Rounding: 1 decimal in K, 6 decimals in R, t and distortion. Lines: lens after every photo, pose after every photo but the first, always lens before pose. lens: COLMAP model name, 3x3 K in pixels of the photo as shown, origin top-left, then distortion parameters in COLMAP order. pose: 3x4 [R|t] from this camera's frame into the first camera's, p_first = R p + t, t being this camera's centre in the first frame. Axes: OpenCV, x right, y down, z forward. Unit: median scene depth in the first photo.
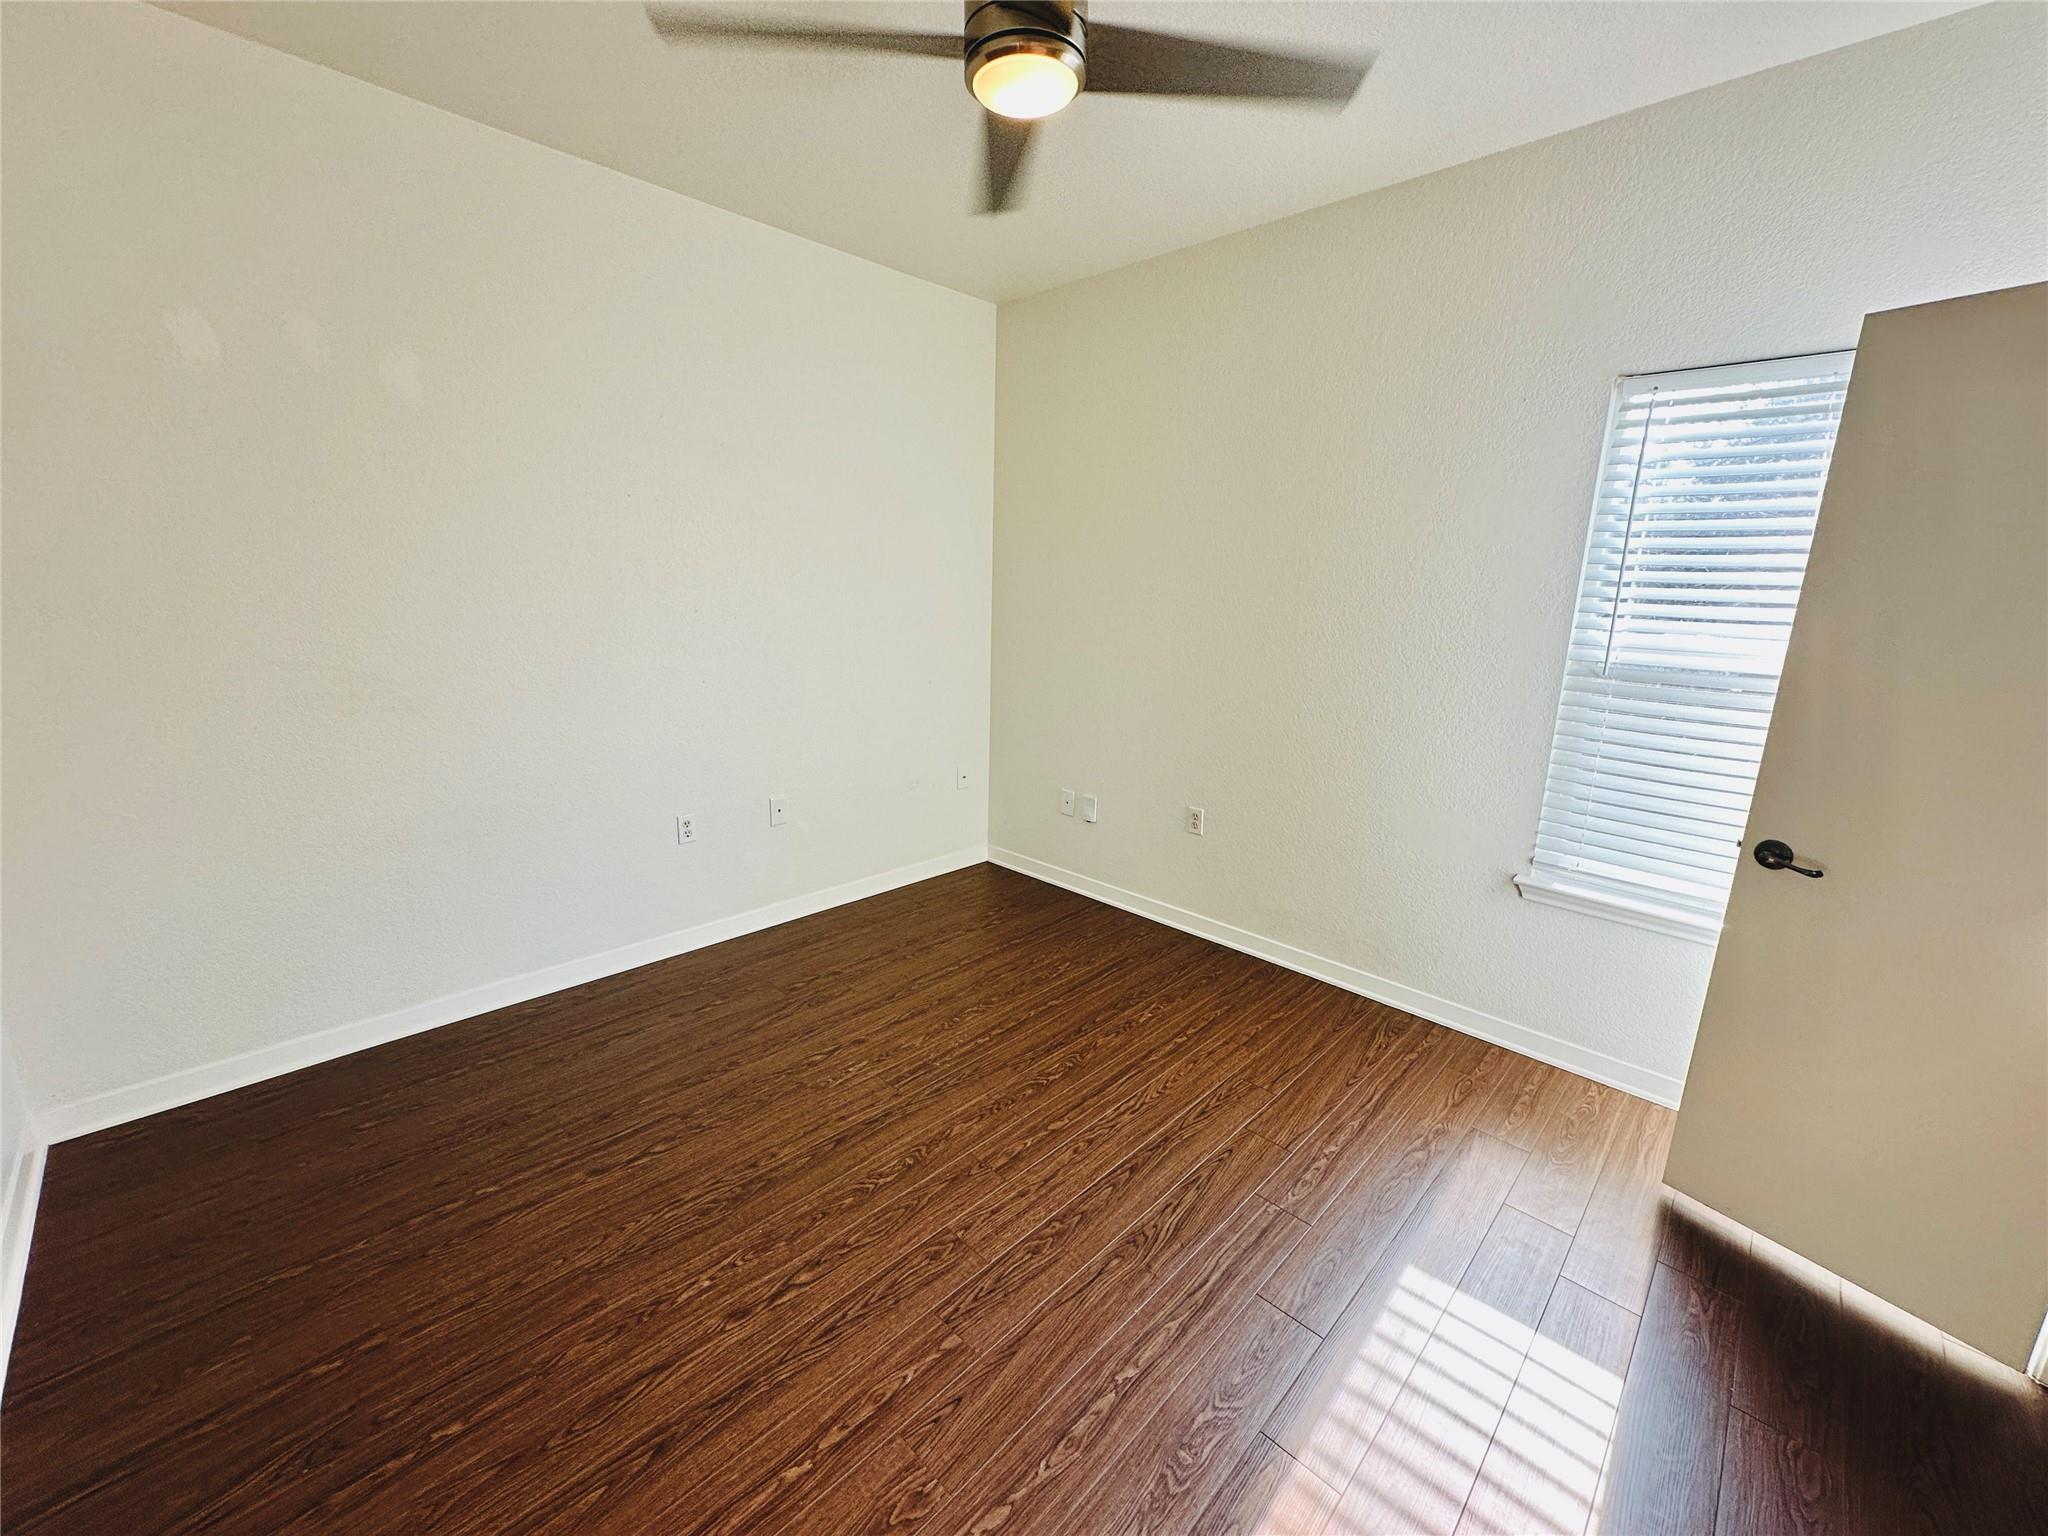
lens RADIAL K [[815.8, 0, 1022.1], [0, 815.8, 767.6], [0, 0, 1]] dist [-0.002928, 0.000723]
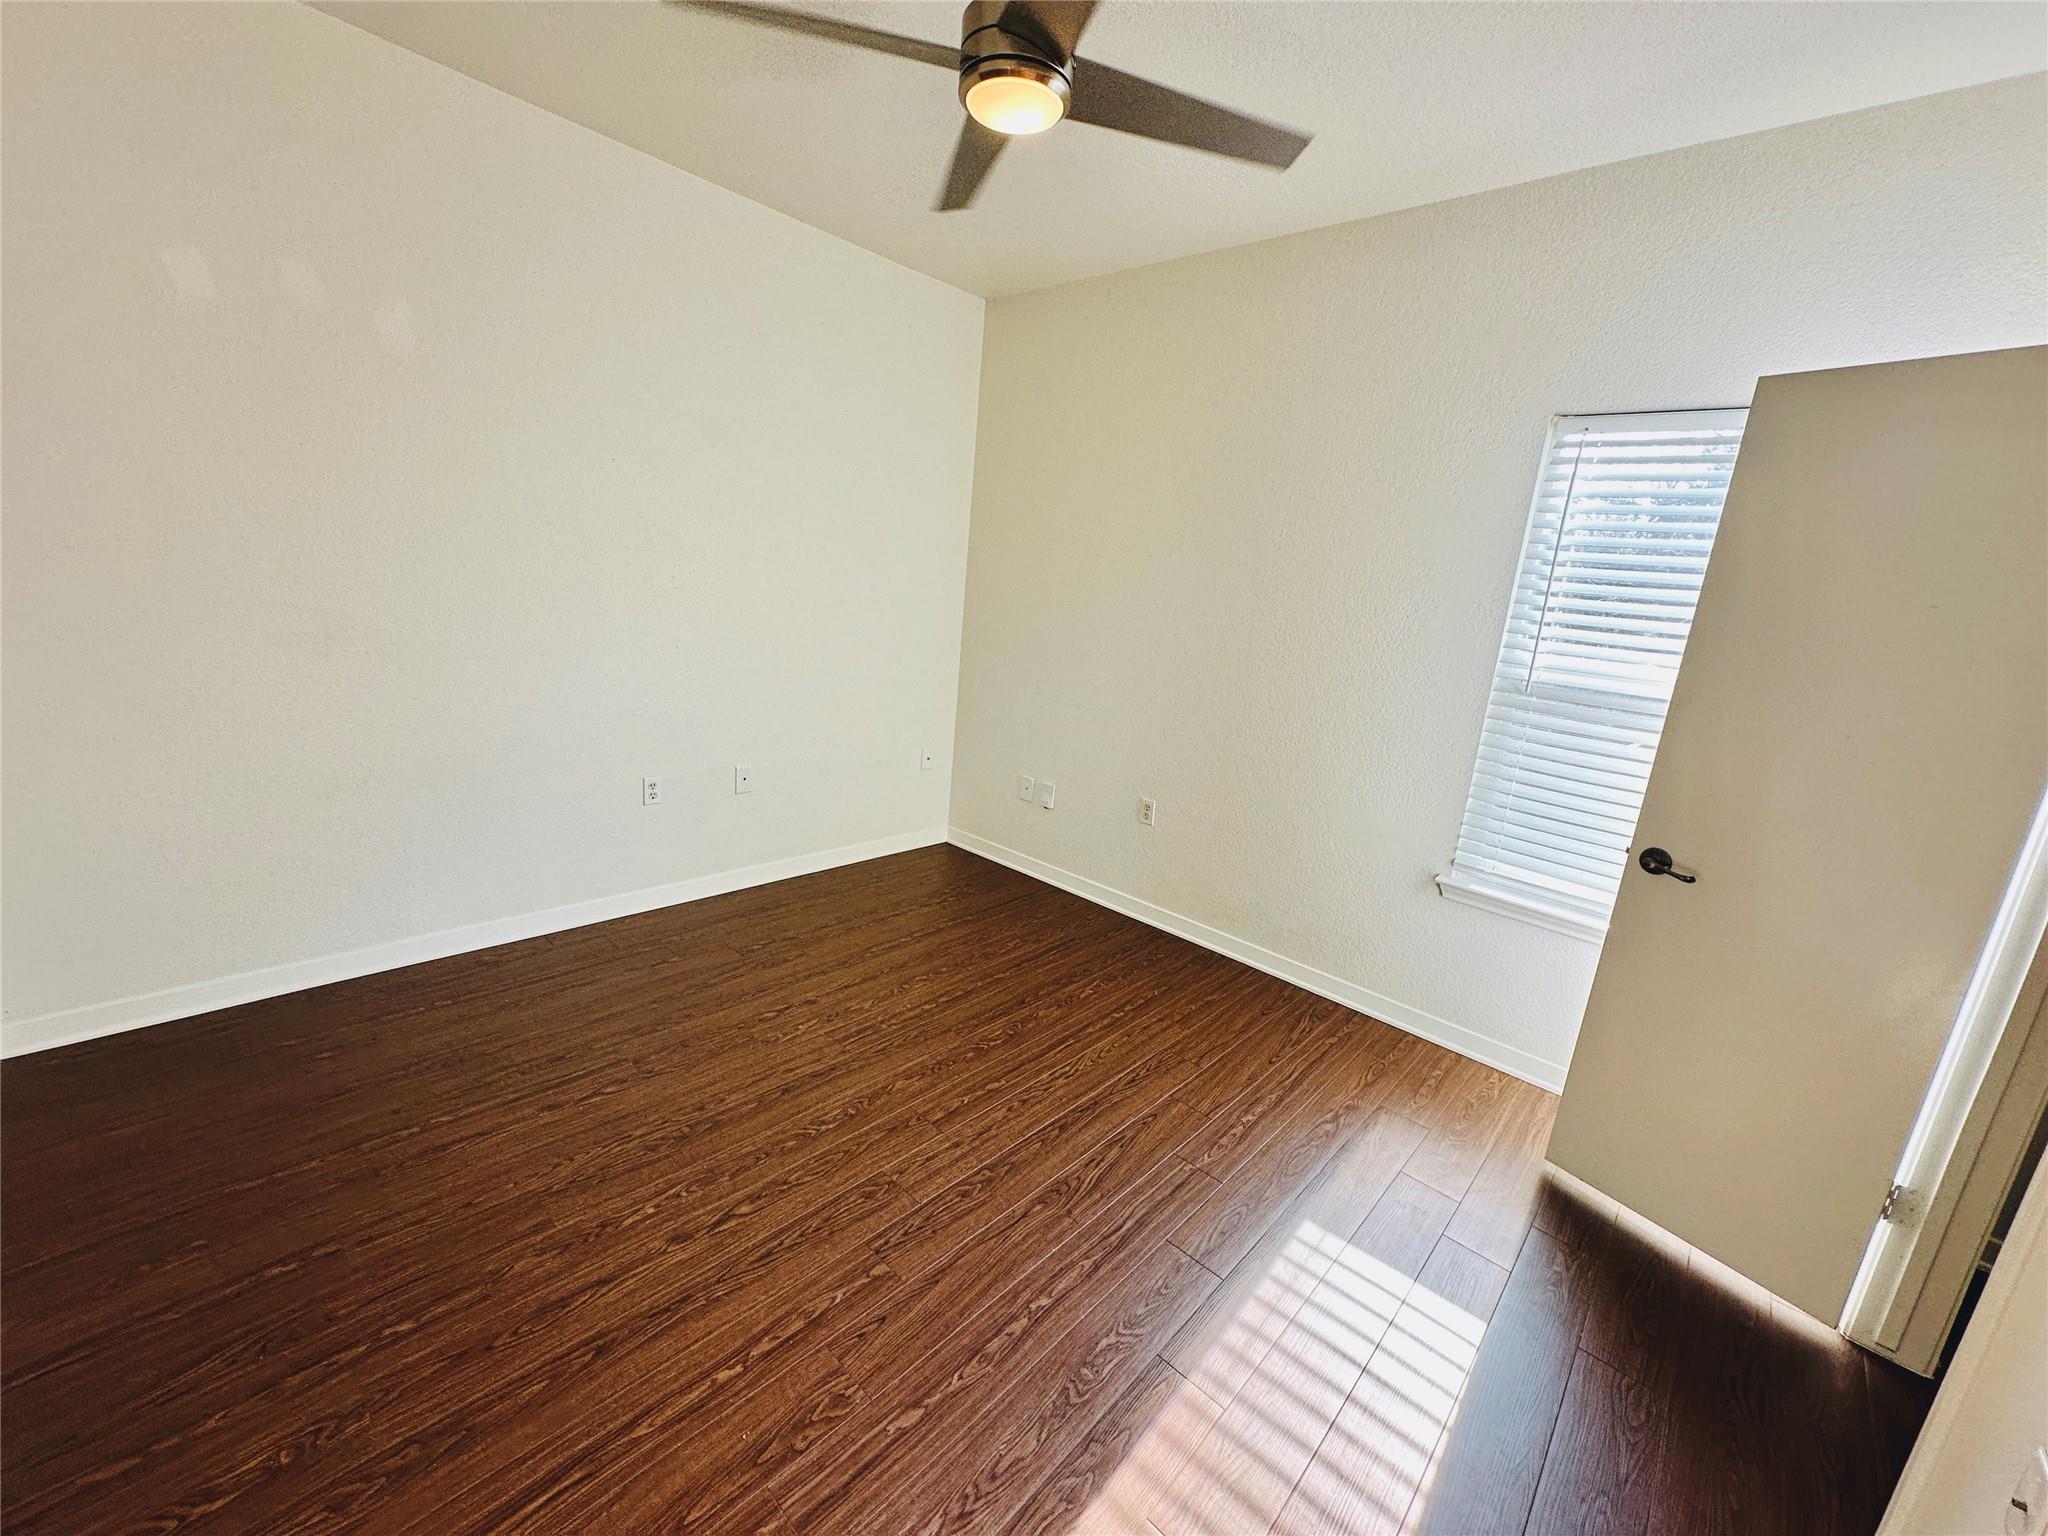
lens RADIAL K [[815.8, 0, 1022.1], [0, 815.8, 767.6], [0, 0, 1]] dist [-0.002928, 0.000723]
pose [[0.997608, 0.057789, 0.037941, 0.018211], [-0.058067, 0.998293, 0.006285, 0.022333], [-0.037514, -0.008473, 0.999260, -0.065289]]
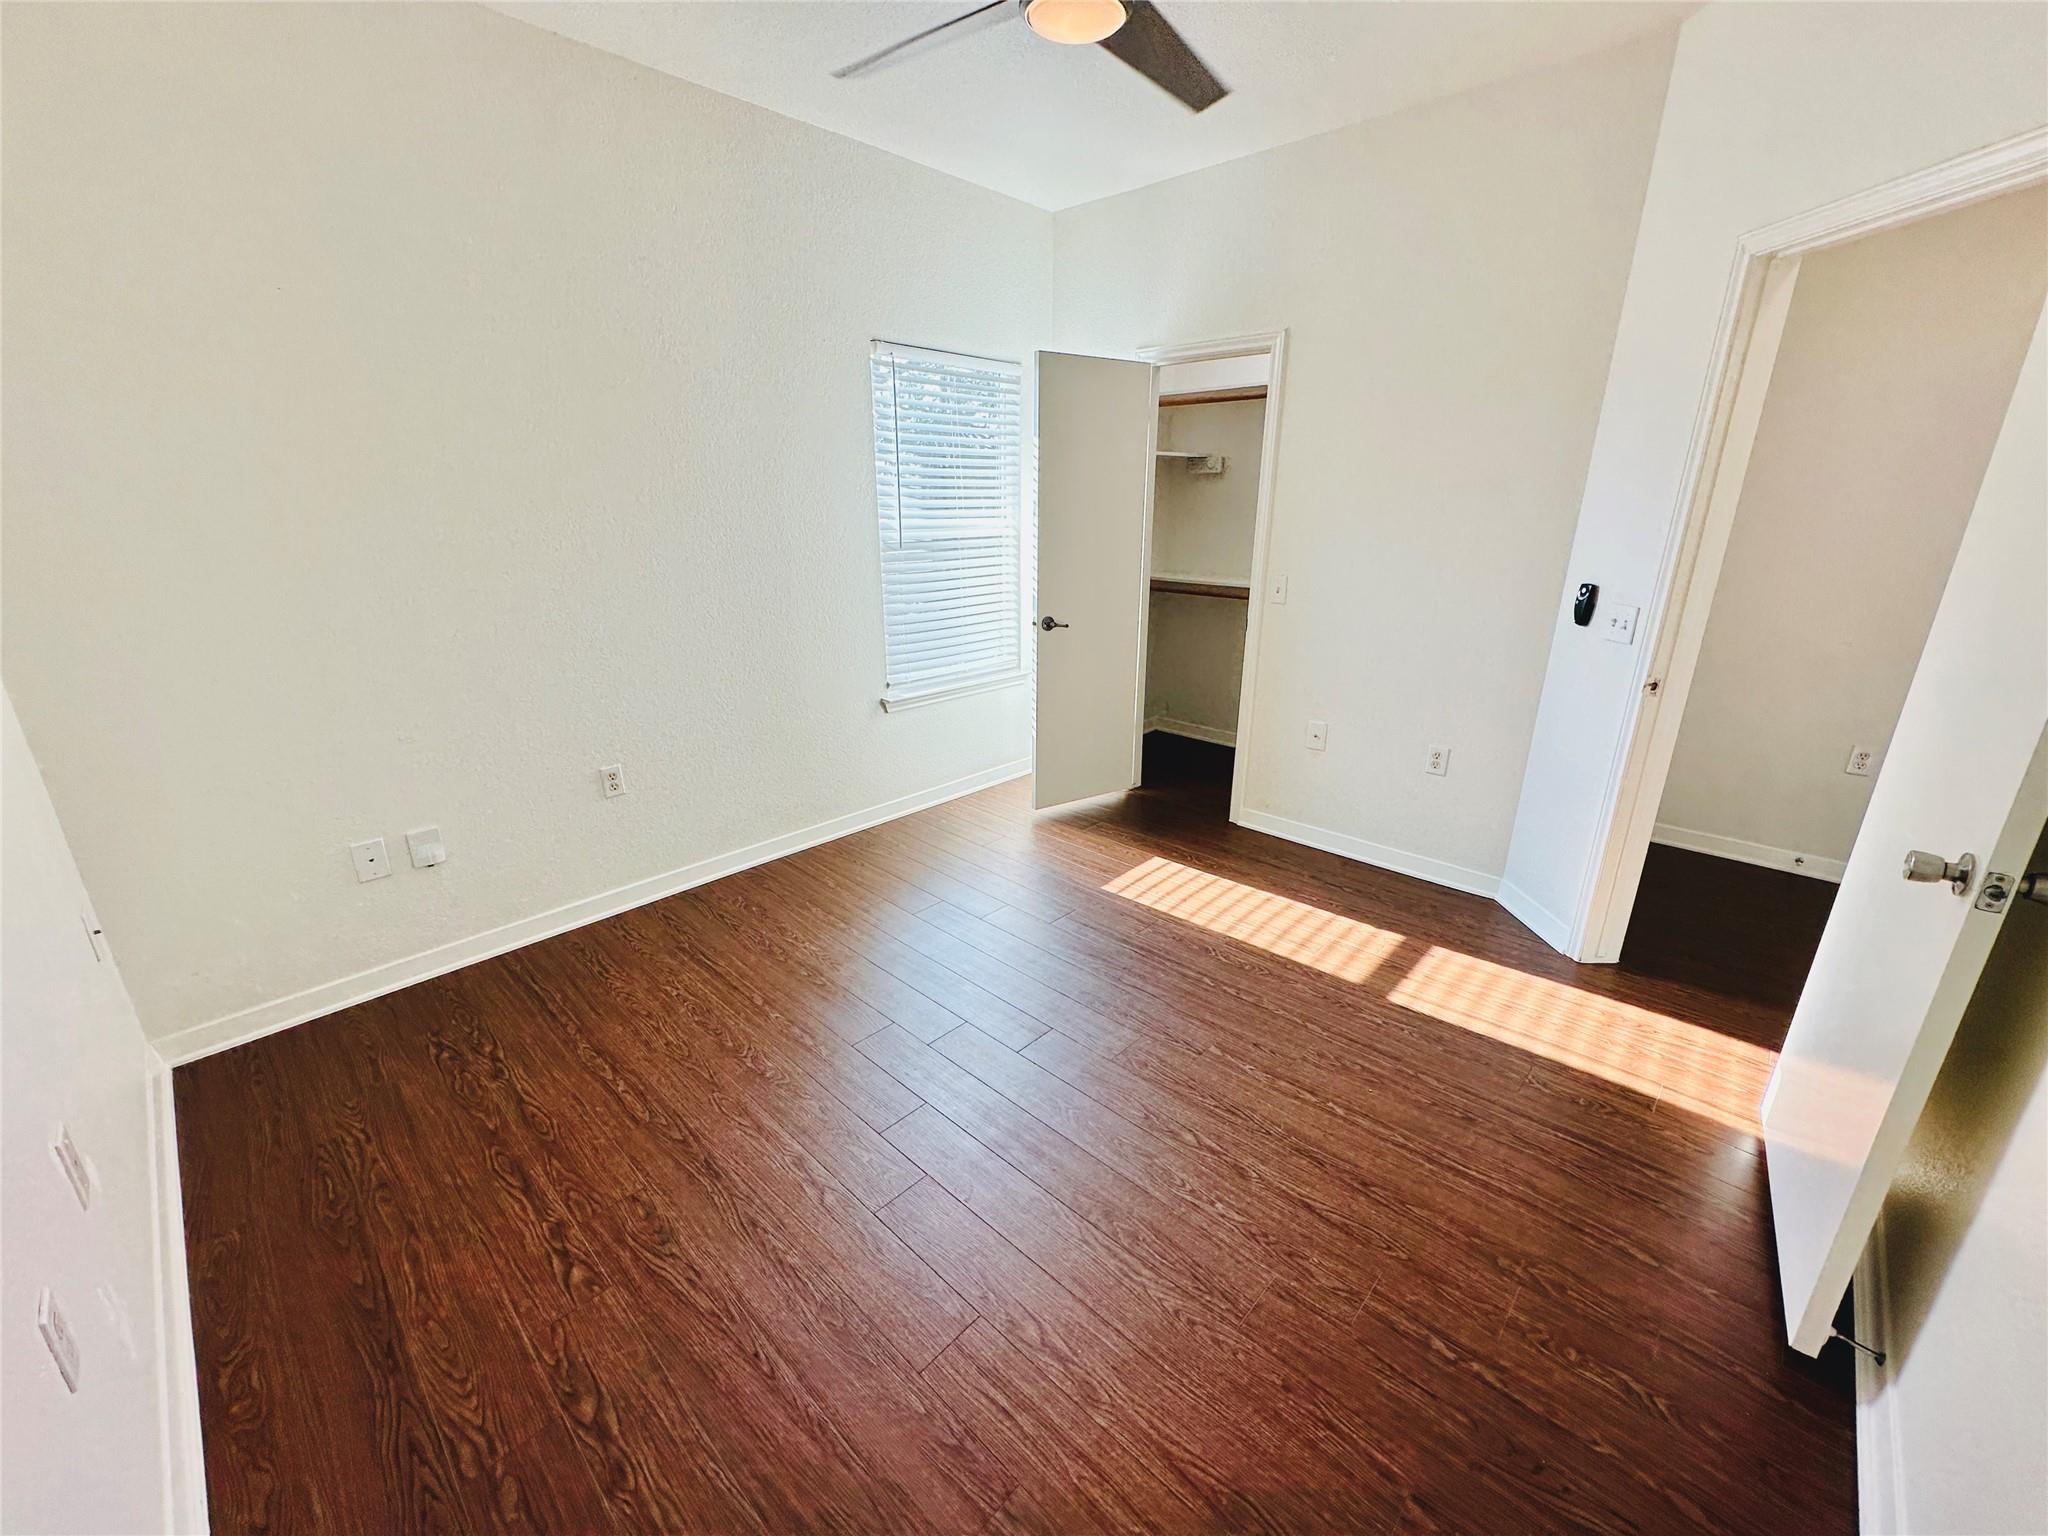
lens RADIAL K [[814.2, 0, 1022.0], [0, 814.2, 767.8], [0, 0, 1]] dist [-0.001754, 0.000423]
pose [[-0.013980, -0.341124, 0.939915, -1.068735], [0.220844, 0.915739, 0.335634, -0.251298], [-0.975209, 0.212266, 0.062533, 0.976489]]
